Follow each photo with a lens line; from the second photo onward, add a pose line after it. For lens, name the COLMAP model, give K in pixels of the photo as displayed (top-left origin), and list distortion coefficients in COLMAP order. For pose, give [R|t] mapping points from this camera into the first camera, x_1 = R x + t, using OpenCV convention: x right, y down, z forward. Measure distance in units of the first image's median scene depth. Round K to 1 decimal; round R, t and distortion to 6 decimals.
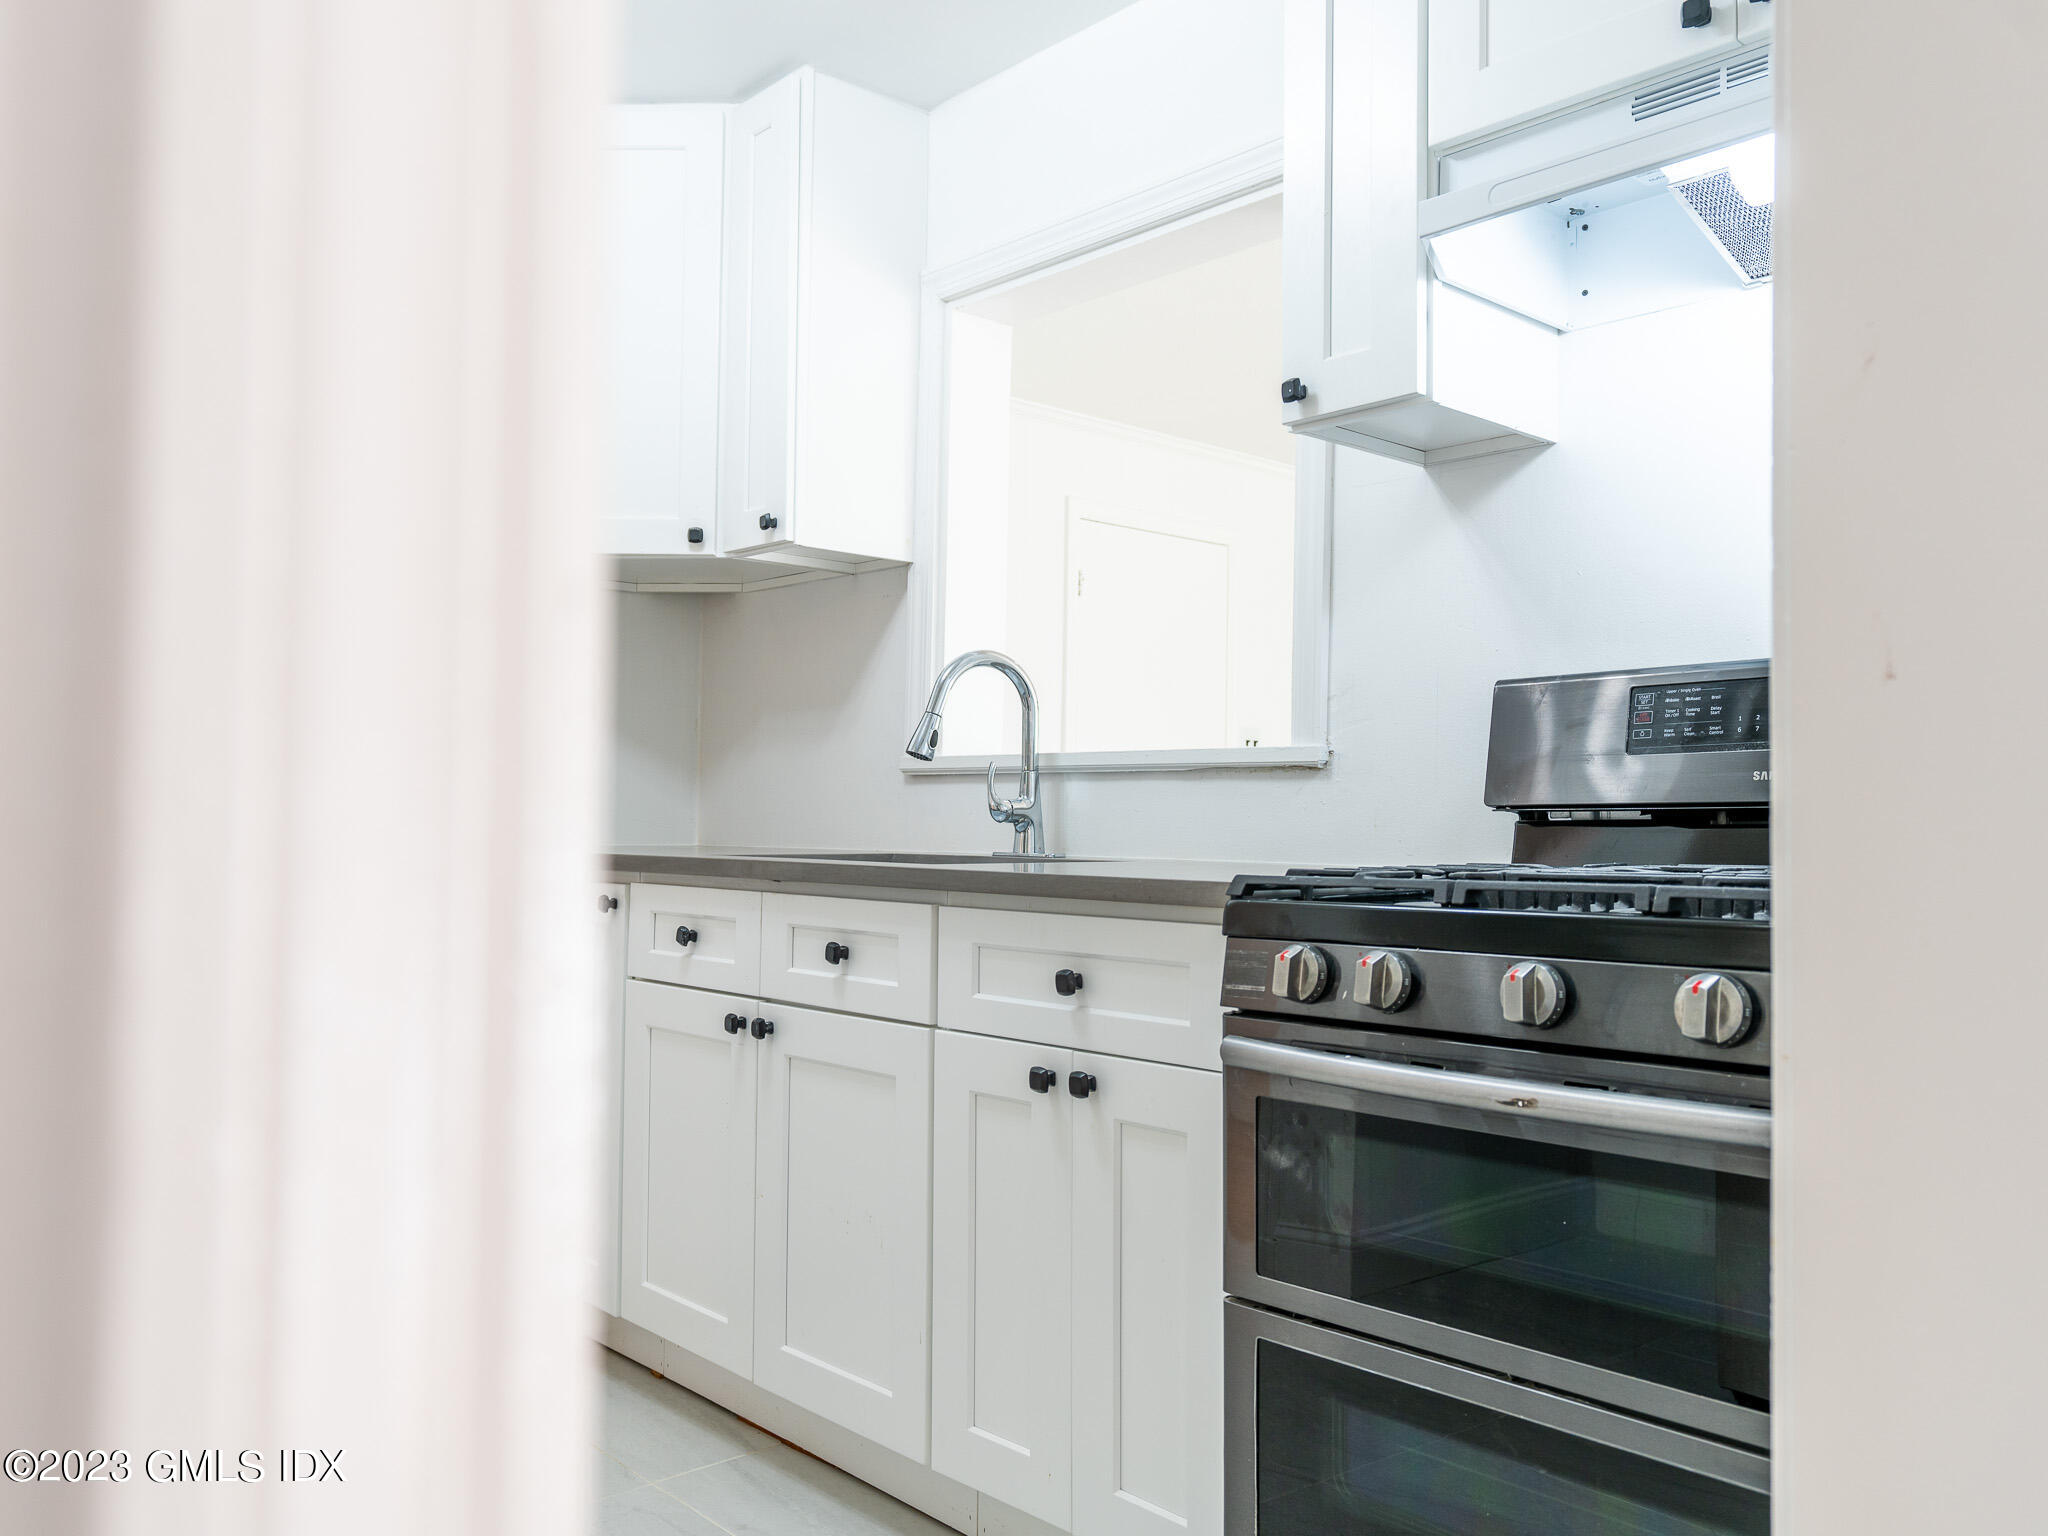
lens RADIAL K [[1506.7, 0, 1025.1], [0, 1506.7, 770.0], [0, 0, 1]] dist [-0.000978, -0.000082]
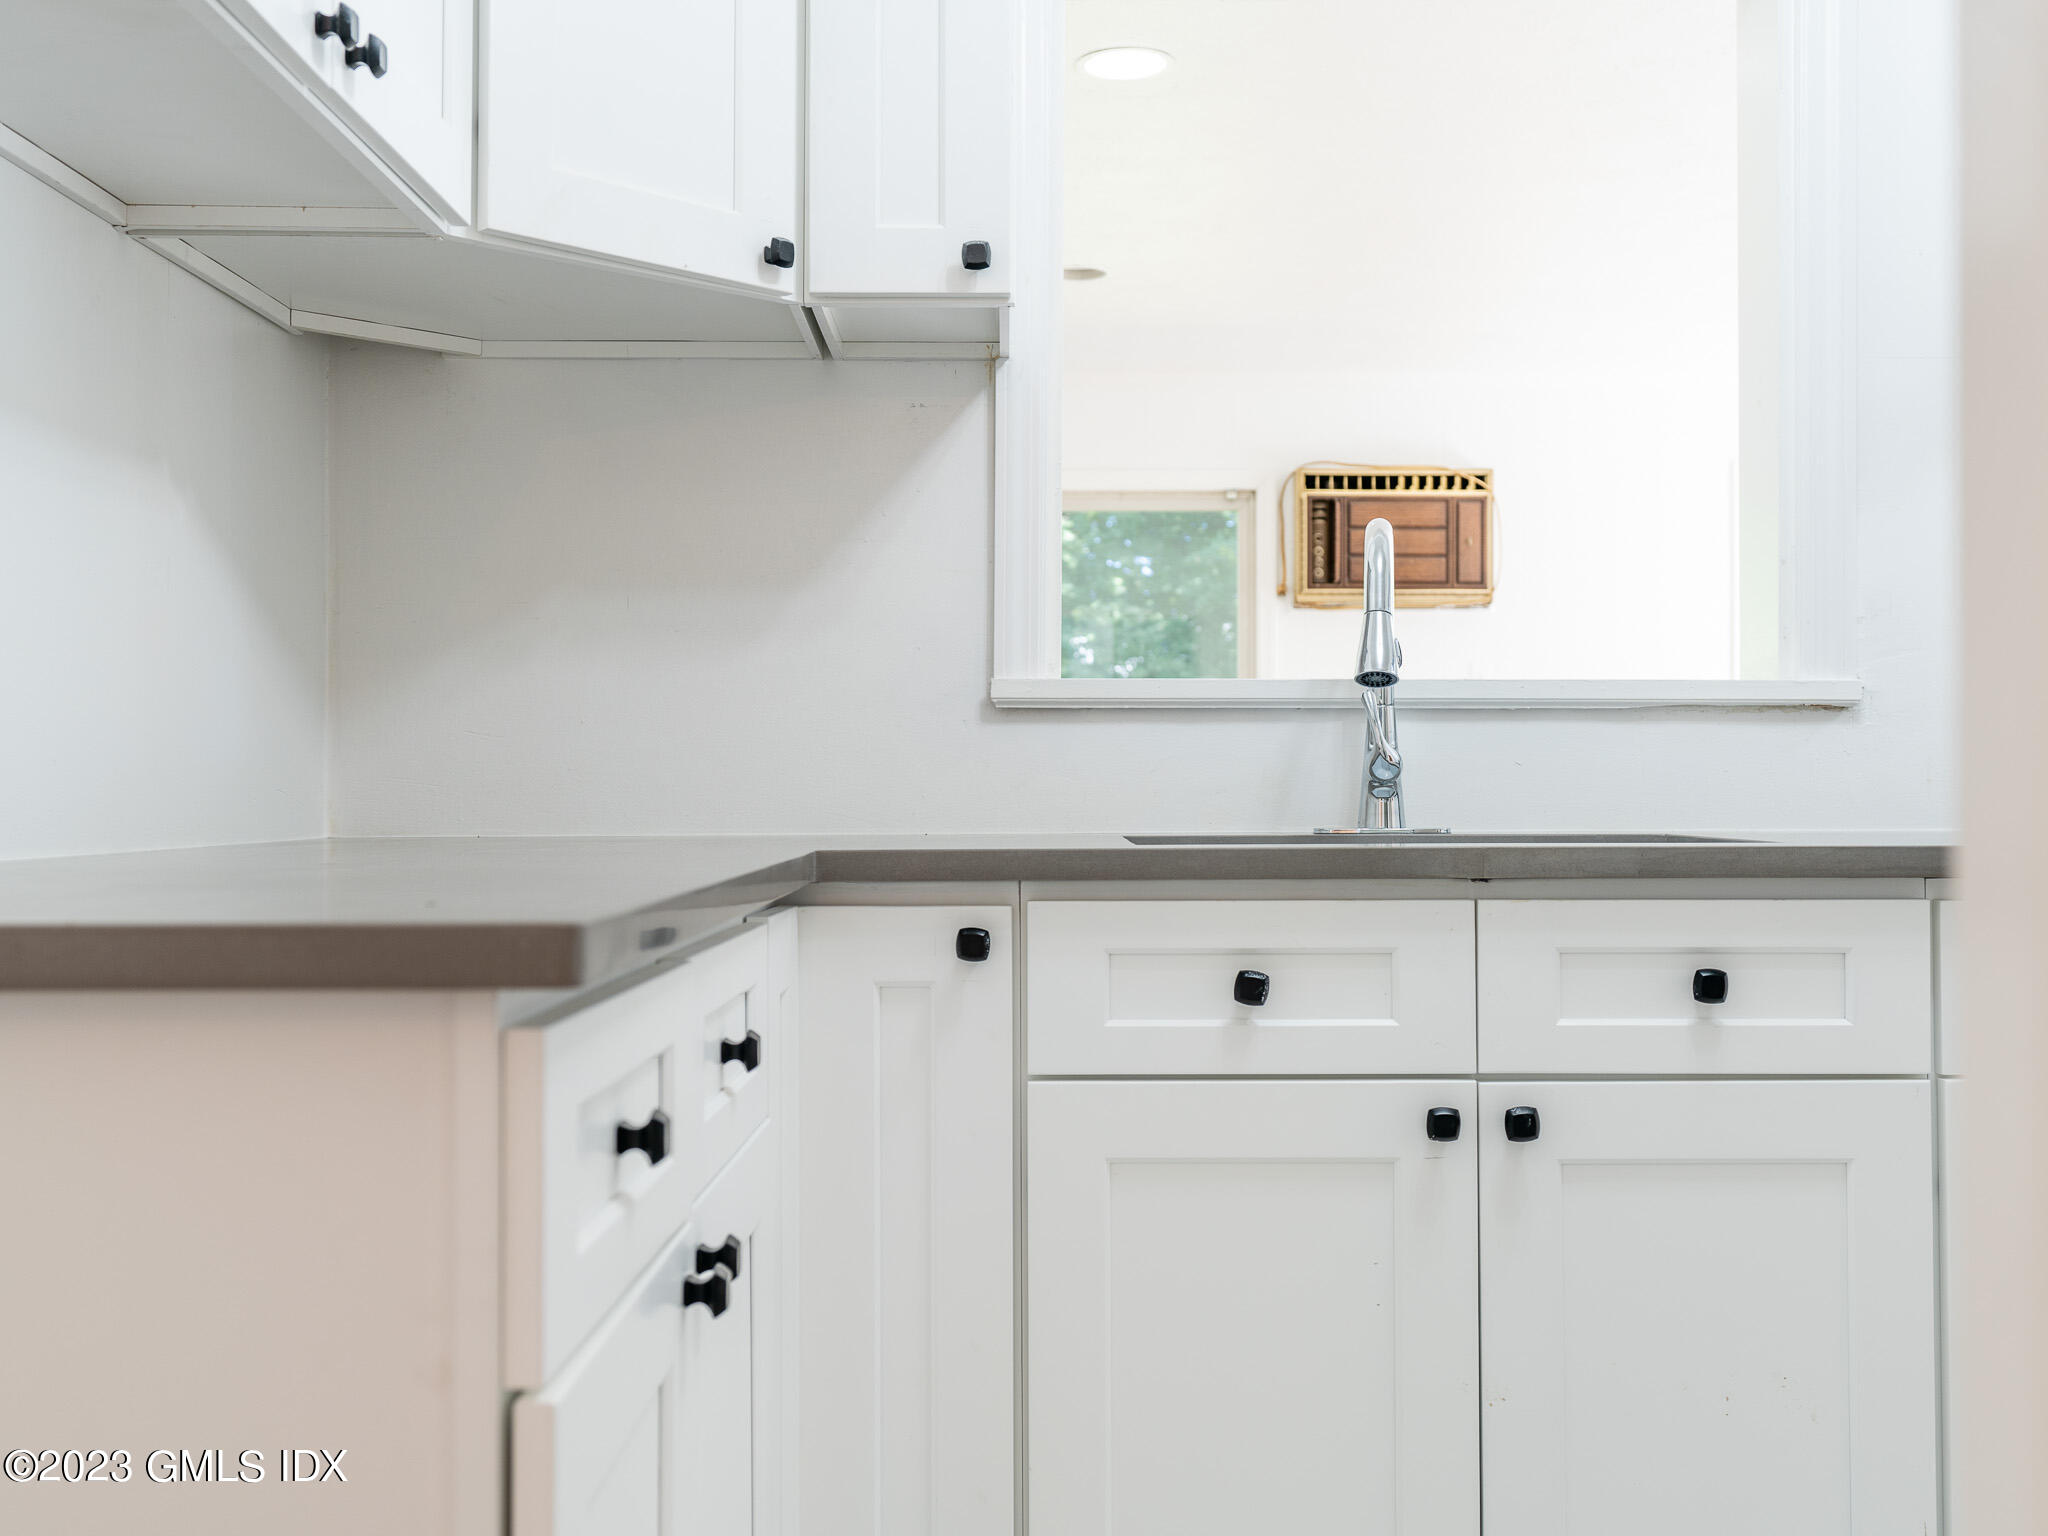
lens RADIAL K [[1543.4, 0, 1026.5], [0, 1543.4, 768.3], [0, 0, 1]] dist [0.078826, 0.002683]
pose [[0.632126, -0.011376, 0.774782, -0.748747], [-0.018106, 0.999402, 0.029446, 0.013786], [-0.774654, -0.032641, 0.631542, 0.731262]]
